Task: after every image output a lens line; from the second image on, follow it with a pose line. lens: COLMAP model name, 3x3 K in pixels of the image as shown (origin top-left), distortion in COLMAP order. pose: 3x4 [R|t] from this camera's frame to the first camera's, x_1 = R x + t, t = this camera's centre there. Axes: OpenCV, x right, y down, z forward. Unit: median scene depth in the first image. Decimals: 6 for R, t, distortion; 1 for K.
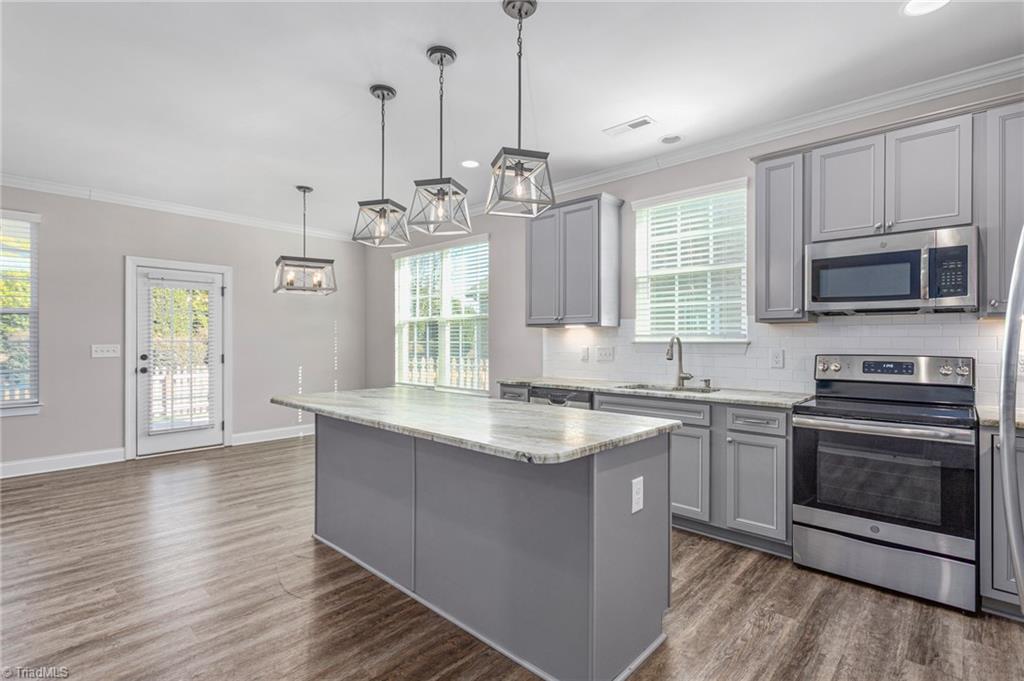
lens RADIAL K [[492.6, 0, 512.0], [0, 492.6, 340.5], [0, 0, 1]] dist [-0.000406, -0.000012]
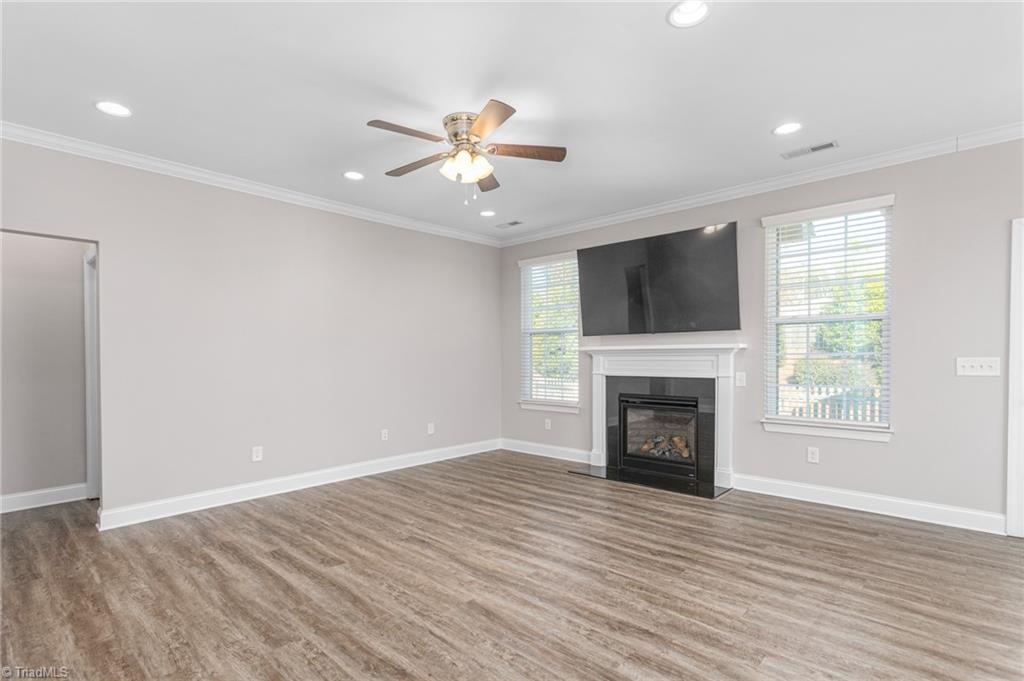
lens RADIAL K [[489.7, 0, 511.8], [0, 489.7, 363.9], [0, 0, 1]] dist [0.000451, 0.000165]
pose [[0.009554, 0.014948, -0.999843, -0.163964], [0.006635, 0.999865, 0.015012, 0.003138], [0.999932, -0.006777, 0.009454, 0.377100]]
